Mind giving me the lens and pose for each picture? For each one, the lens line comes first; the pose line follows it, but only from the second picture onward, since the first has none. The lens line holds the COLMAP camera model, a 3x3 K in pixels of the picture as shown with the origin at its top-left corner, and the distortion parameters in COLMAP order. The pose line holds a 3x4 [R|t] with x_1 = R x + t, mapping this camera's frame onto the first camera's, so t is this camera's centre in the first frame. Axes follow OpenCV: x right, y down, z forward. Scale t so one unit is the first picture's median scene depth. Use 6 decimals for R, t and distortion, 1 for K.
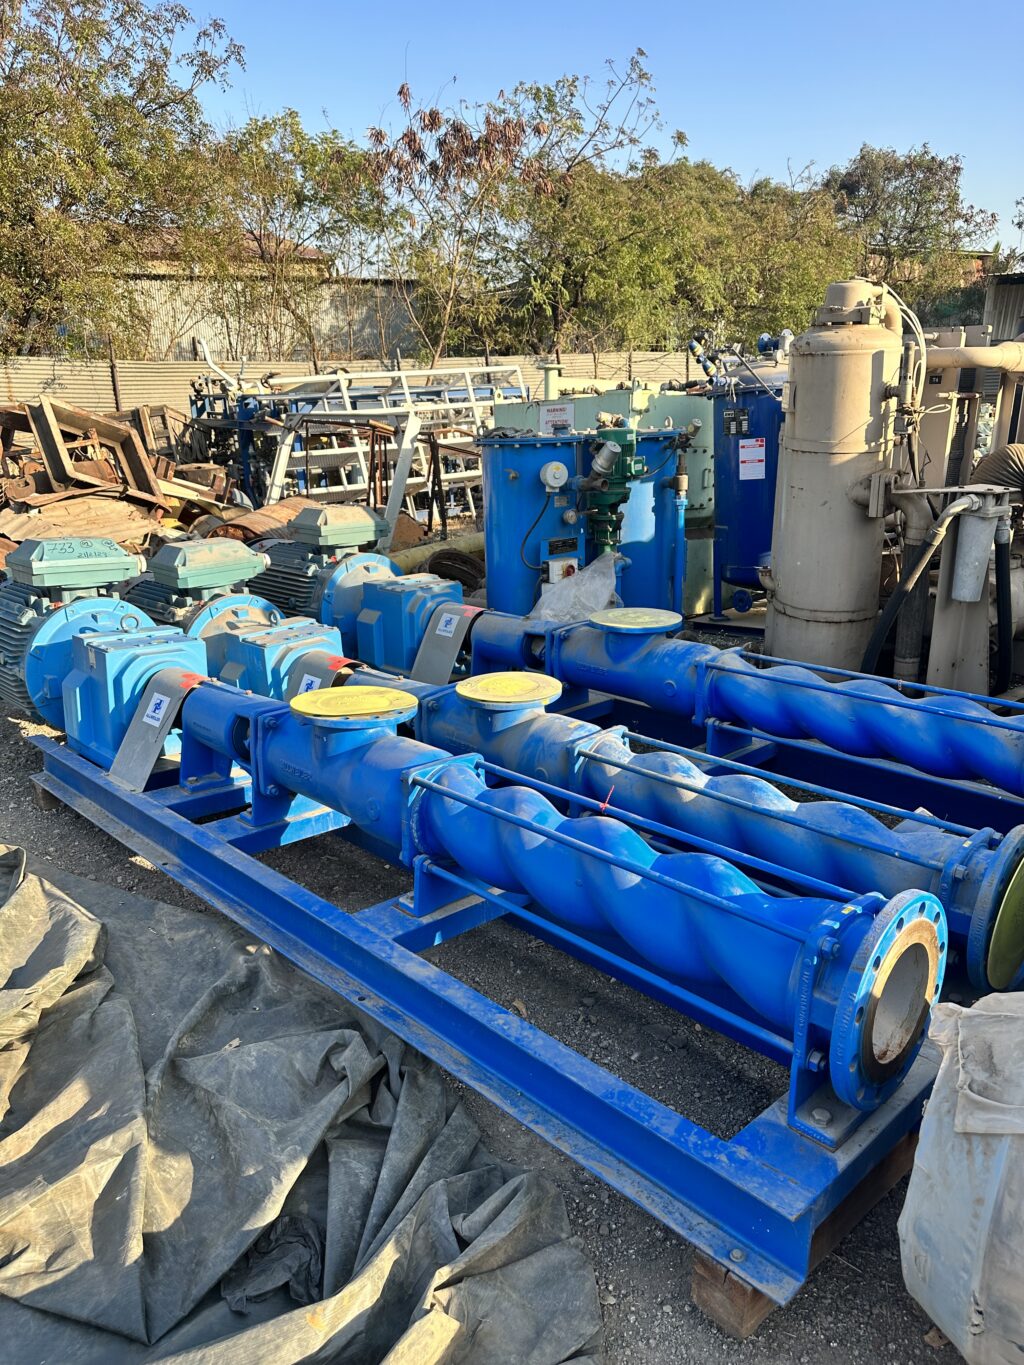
lens RADIAL K [[968.2, 0, 508.4], [0, 968.2, 676.3], [0, 0, 1]] dist [0.030773, -0.038061]
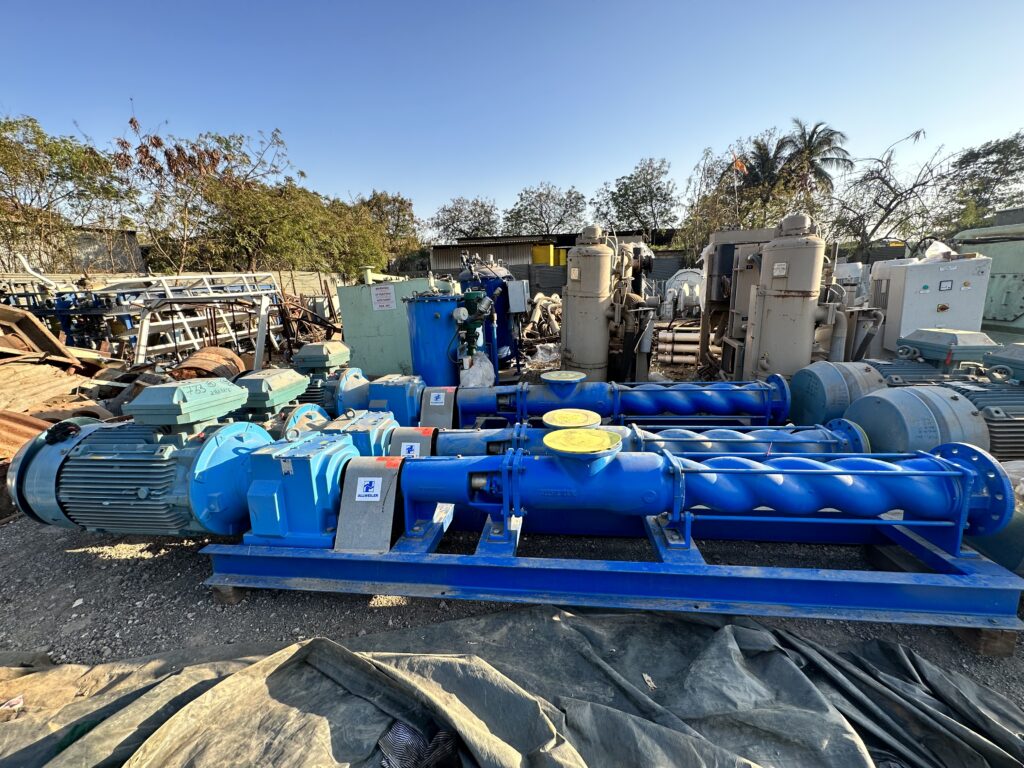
lens RADIAL K [[407.9, 0, 512.0], [0, 407.9, 384.0], [0, 0, 1]] dist [-0.001111, 0.000505]
pose [[0.780752, -0.154284, 0.605494, -0.442713], [0.191891, 0.981413, 0.002637, -0.061423], [-0.594646, 0.114130, 0.795846, 0.341414]]
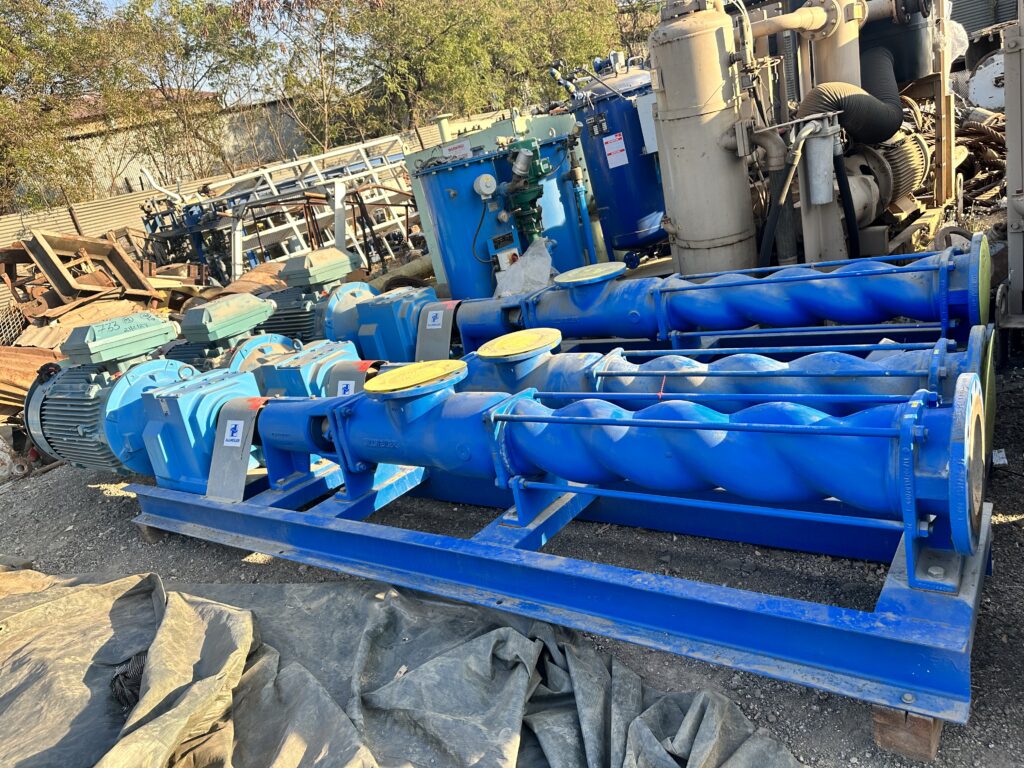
lens RADIAL K [[726.3, 0, 512.0], [0, 726.3, 384.0], [0, 0, 1]] dist [0.030773, -0.038061]
pose [[0.963460, -0.244286, 0.109860, -0.098113], [0.242624, 0.969703, 0.028465, 0.027575], [-0.113485, -0.000770, 0.993539, 0.060752]]
